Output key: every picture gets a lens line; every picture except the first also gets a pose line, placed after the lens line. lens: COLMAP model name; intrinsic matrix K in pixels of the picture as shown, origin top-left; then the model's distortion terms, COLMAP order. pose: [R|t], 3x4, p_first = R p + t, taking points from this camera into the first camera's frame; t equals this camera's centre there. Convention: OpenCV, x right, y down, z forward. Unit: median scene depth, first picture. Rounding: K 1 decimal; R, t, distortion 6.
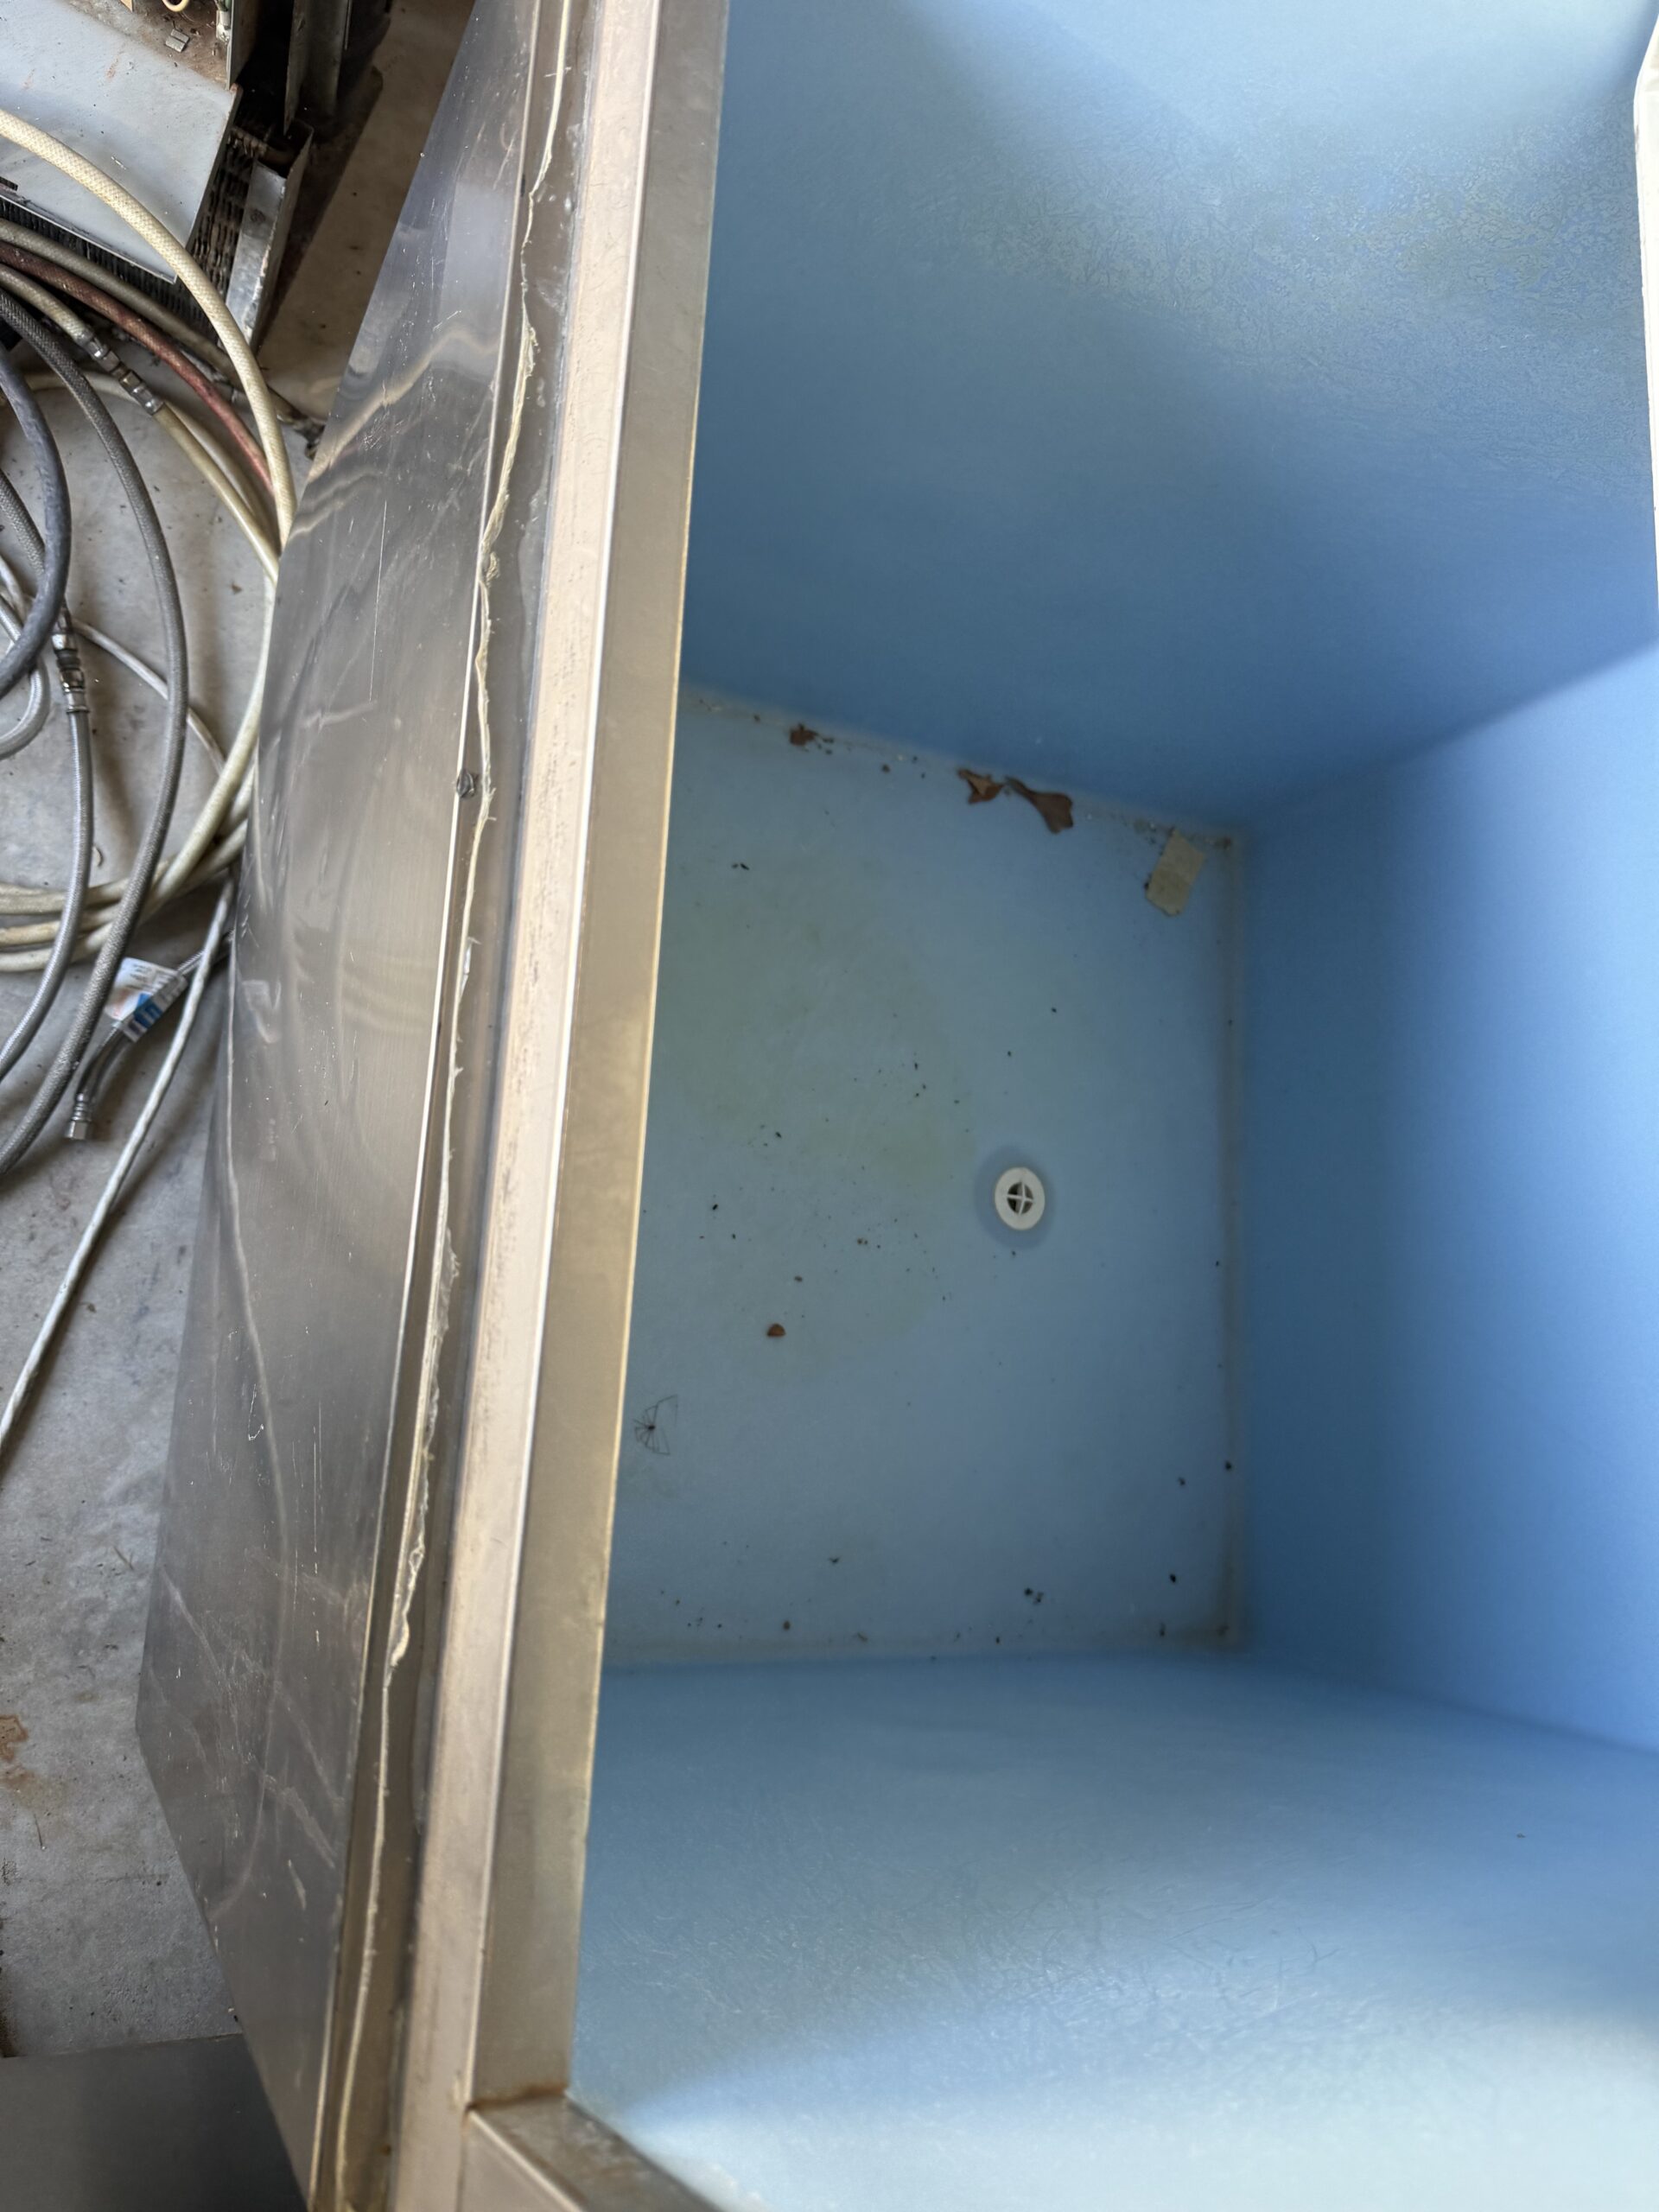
lens RADIAL K [[1537.3, 0, 827.0], [0, 1537.3, 1112.4], [0, 0, 1]] dist [0.034831, -0.043118]
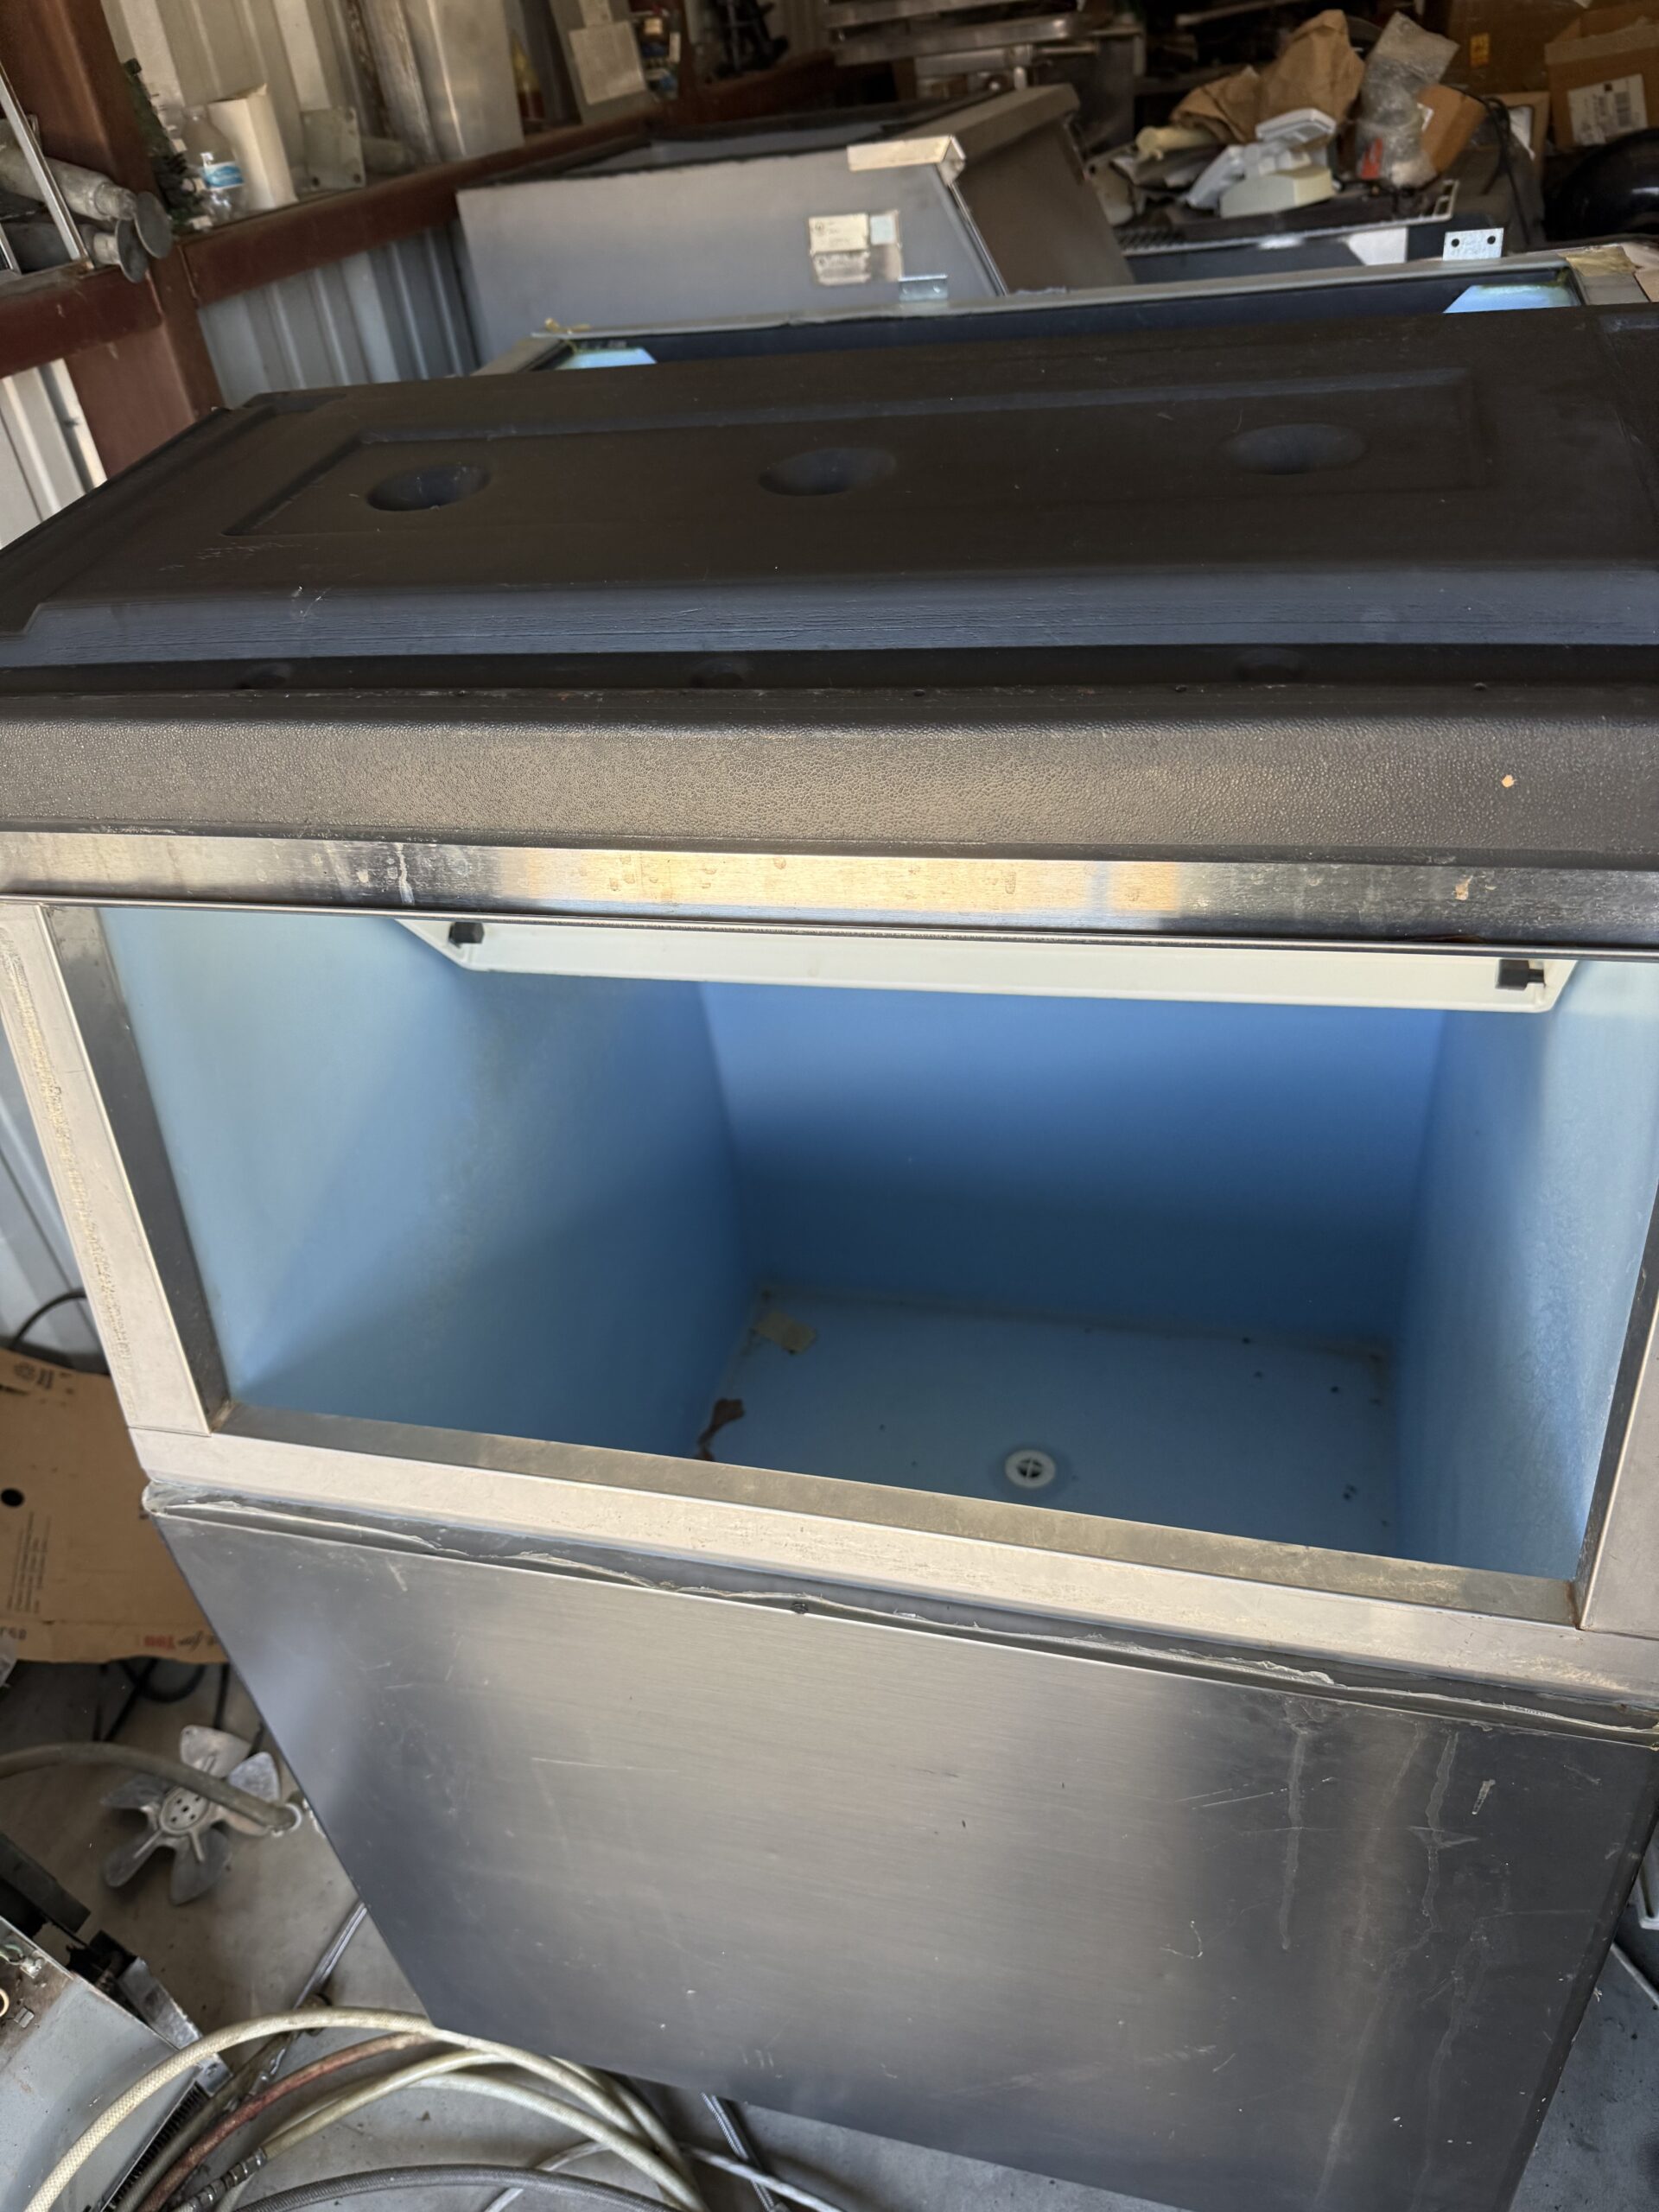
lens RADIAL K [[1585.4, 0, 827.6], [0, 1585.4, 1121.3], [0, 0, 1]] dist [-0.002288, -0.005778]
pose [[0.116394, -0.897232, 0.425943, -0.215665], [0.992955, 0.095538, -0.070089, -0.050986], [0.022192, 0.431100, 0.902031, -0.334890]]
